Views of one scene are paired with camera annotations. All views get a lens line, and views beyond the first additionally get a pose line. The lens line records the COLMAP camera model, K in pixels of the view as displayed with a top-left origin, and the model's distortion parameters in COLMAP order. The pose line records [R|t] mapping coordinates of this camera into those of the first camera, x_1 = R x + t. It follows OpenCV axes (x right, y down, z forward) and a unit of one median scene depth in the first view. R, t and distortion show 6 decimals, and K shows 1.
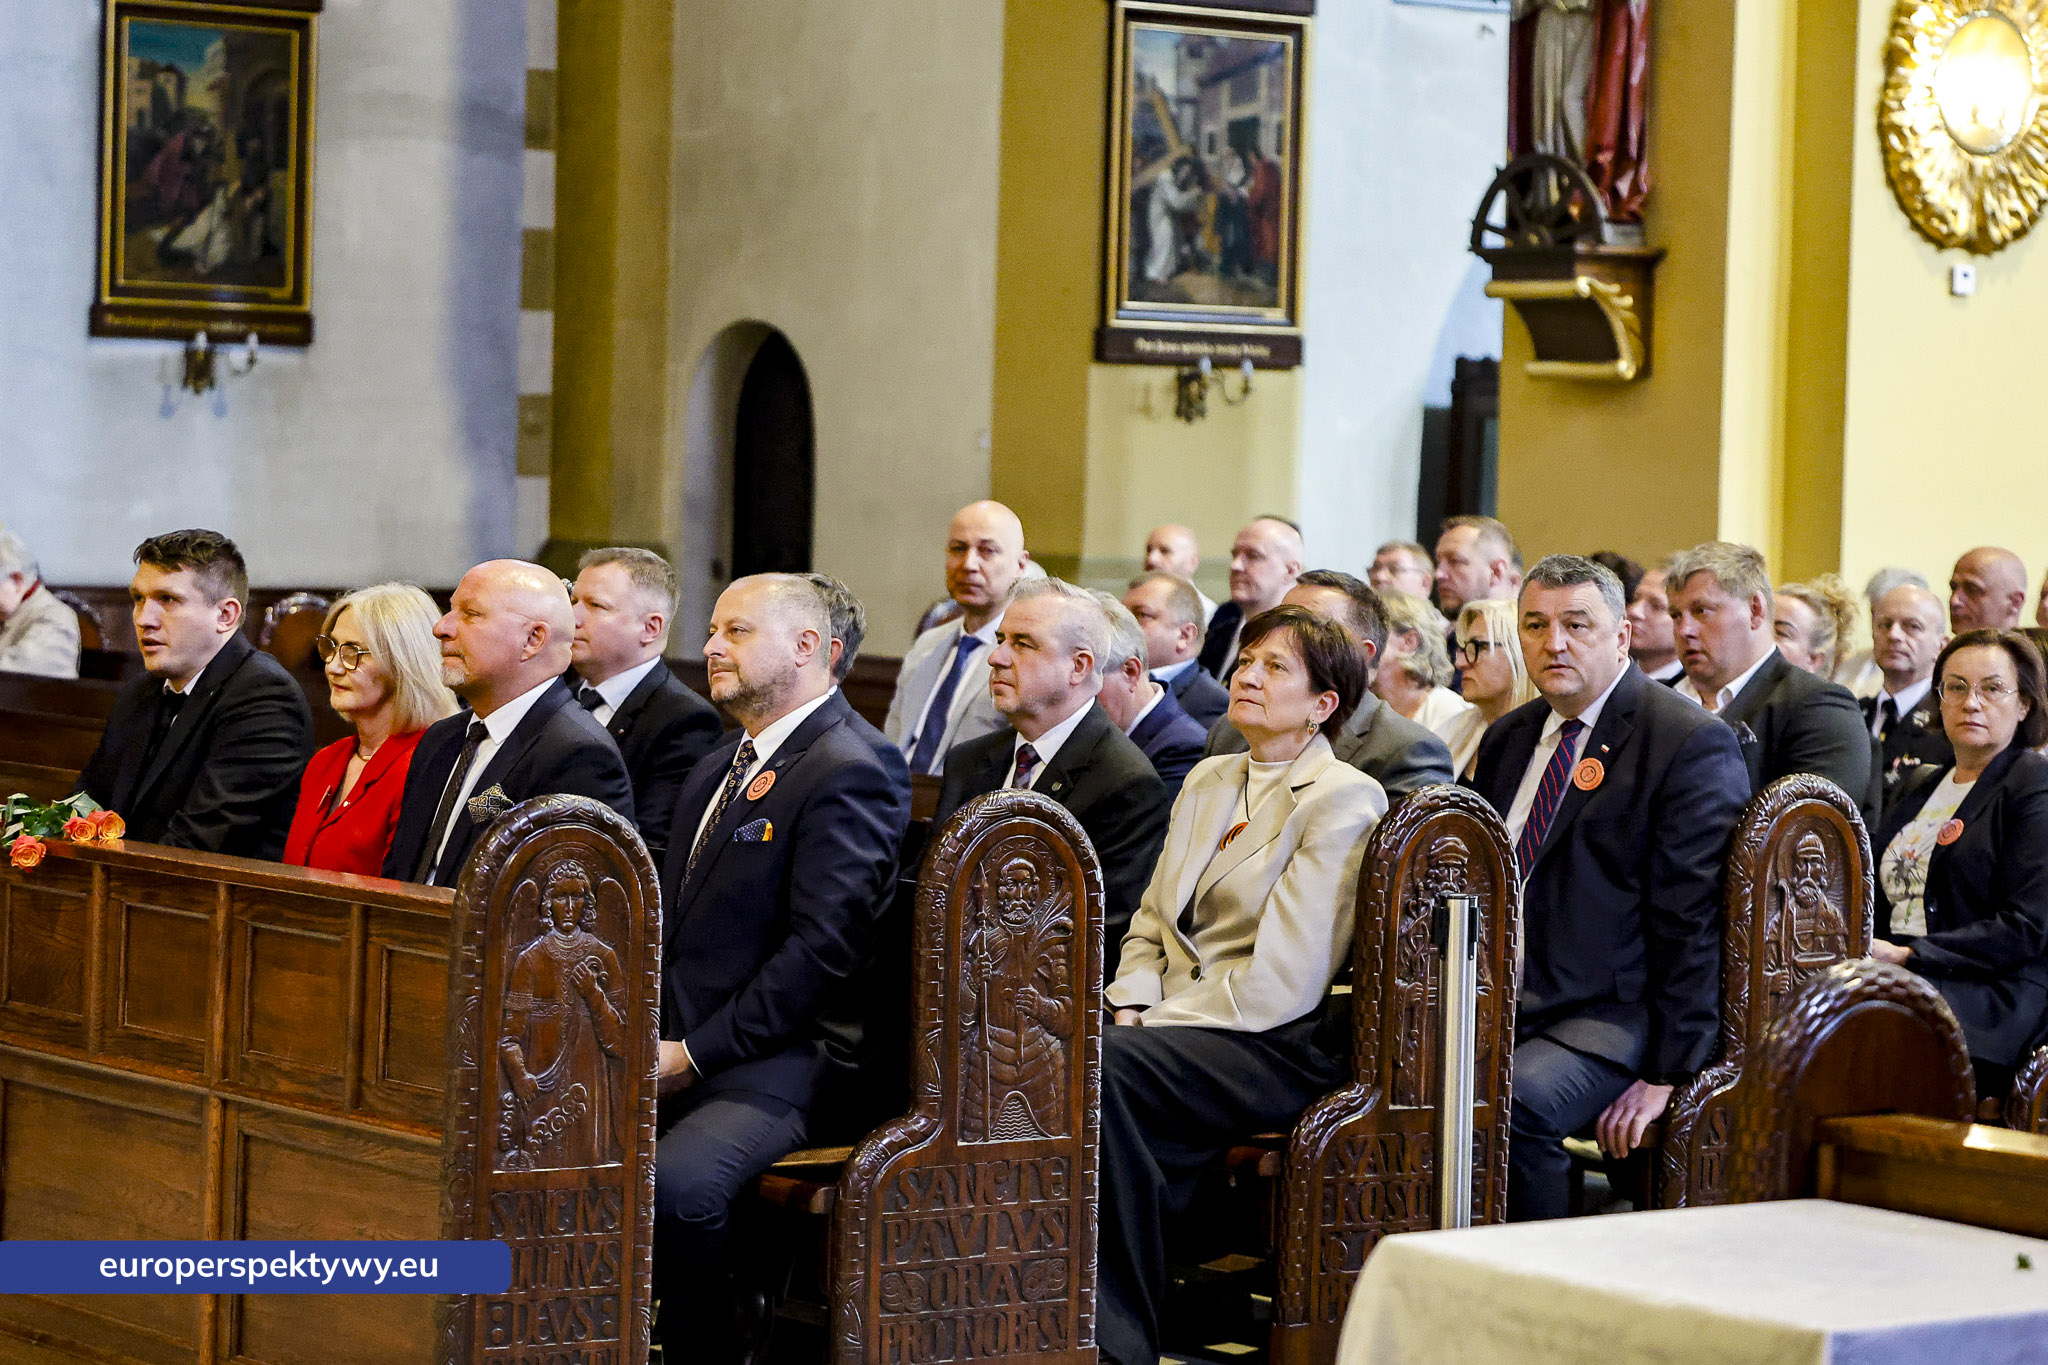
lens RADIAL K [[5377.3, 0, 1031.0], [0, 5377.3, 679.6], [0, 0, 1]] dist [0.072698, 0.346371]
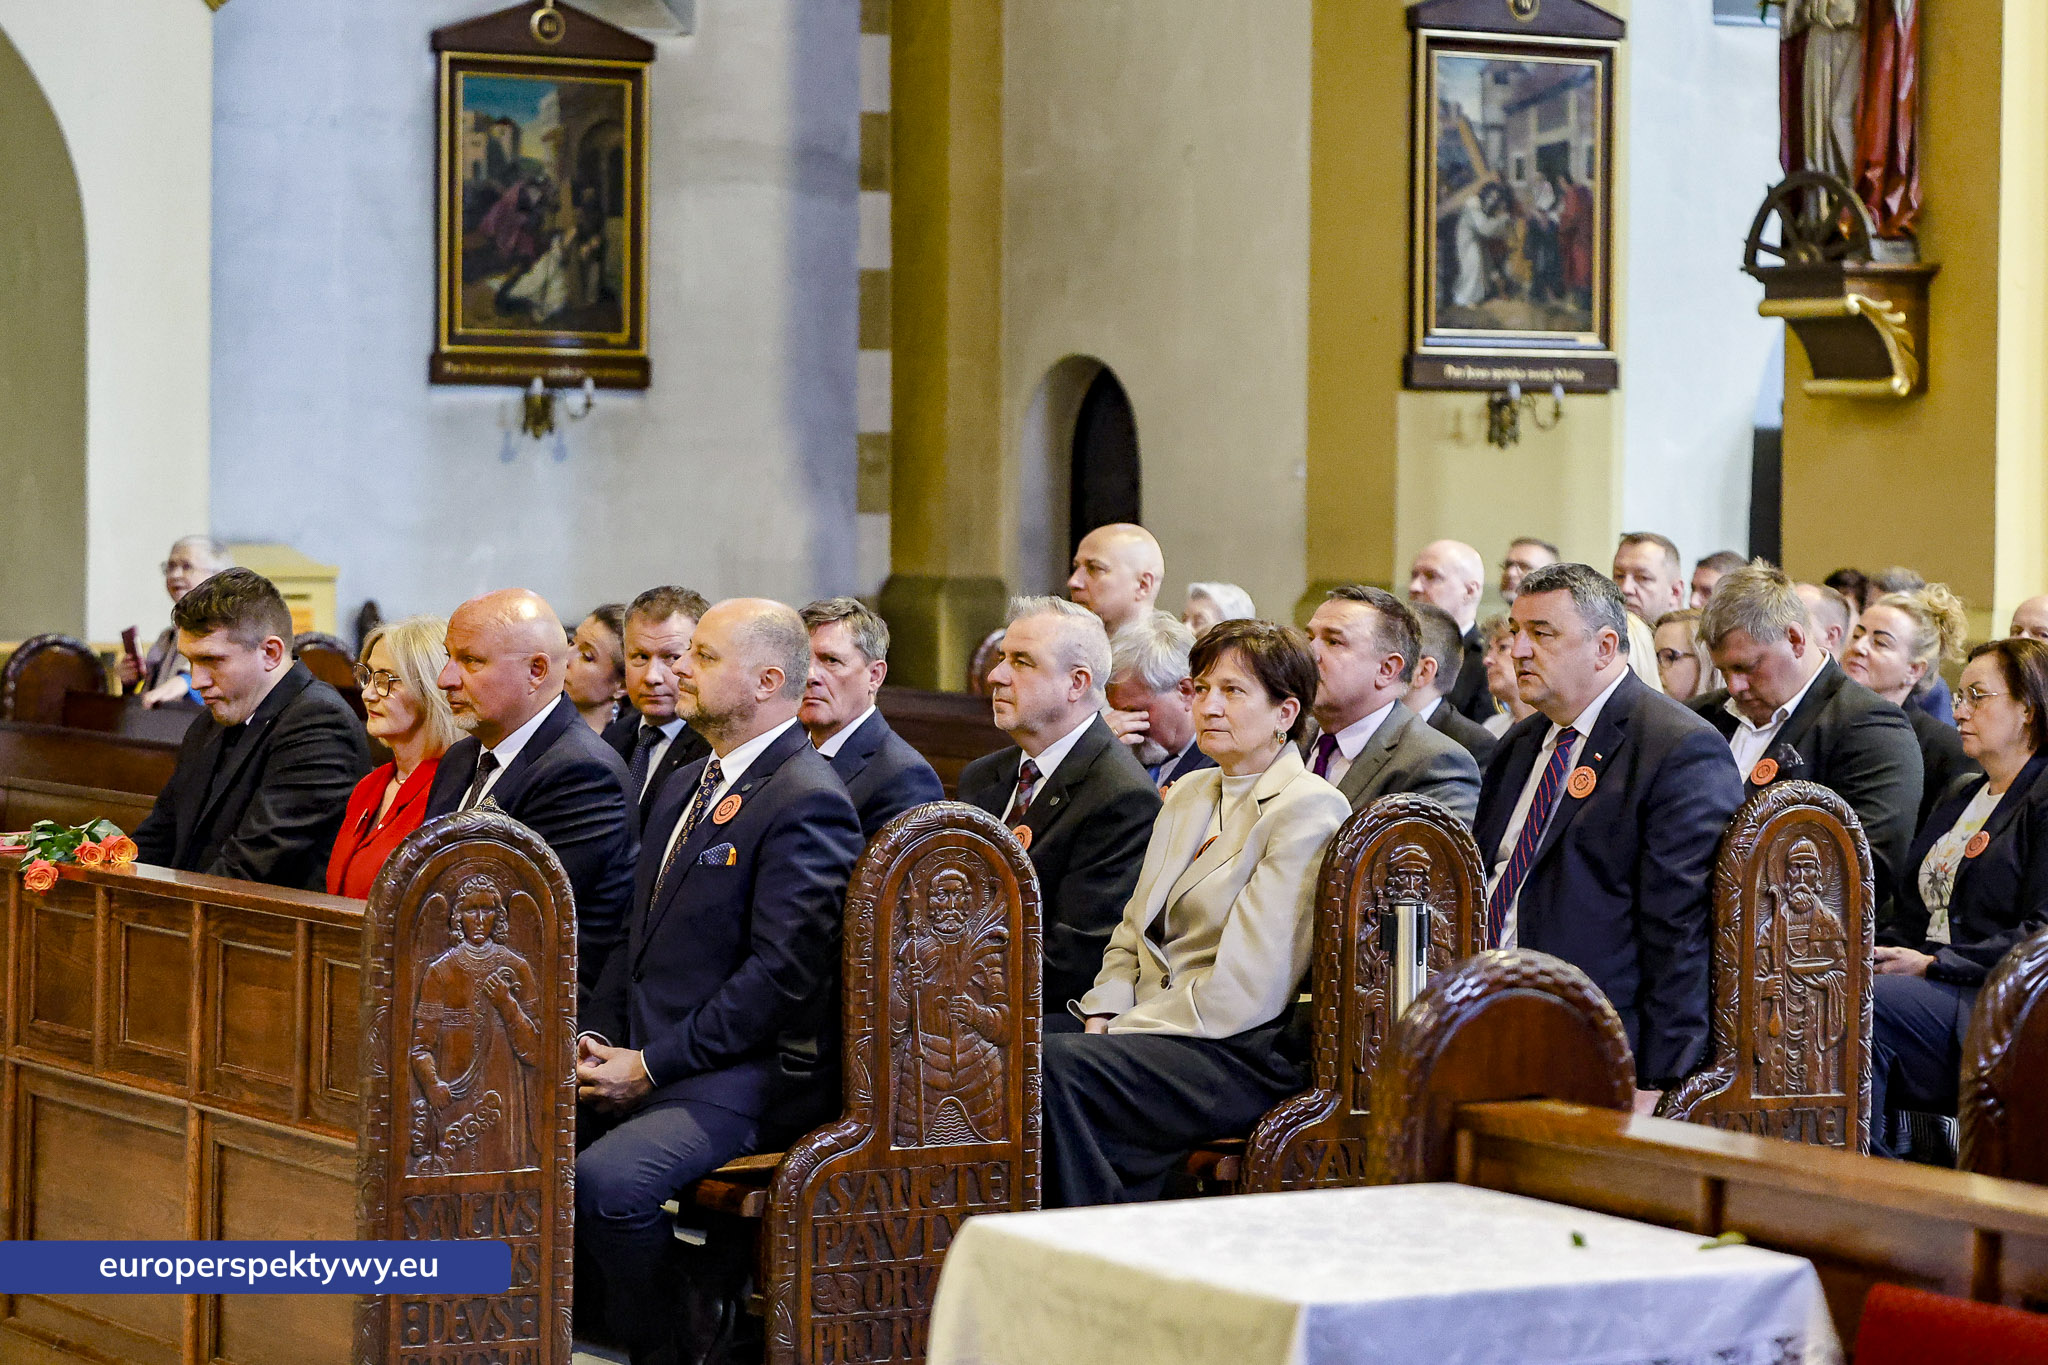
lens RADIAL K [[5377.3, 0, 1031.0], [0, 5377.3, 679.6], [0, 0, 1]] dist [0.072698, 0.346371]
pose [[0.995331, -0.014181, -0.095471, 0.098833], [0.013527, 0.999880, -0.007499, 0.004422], [0.095566, 0.006172, 0.995404, -0.015932]]
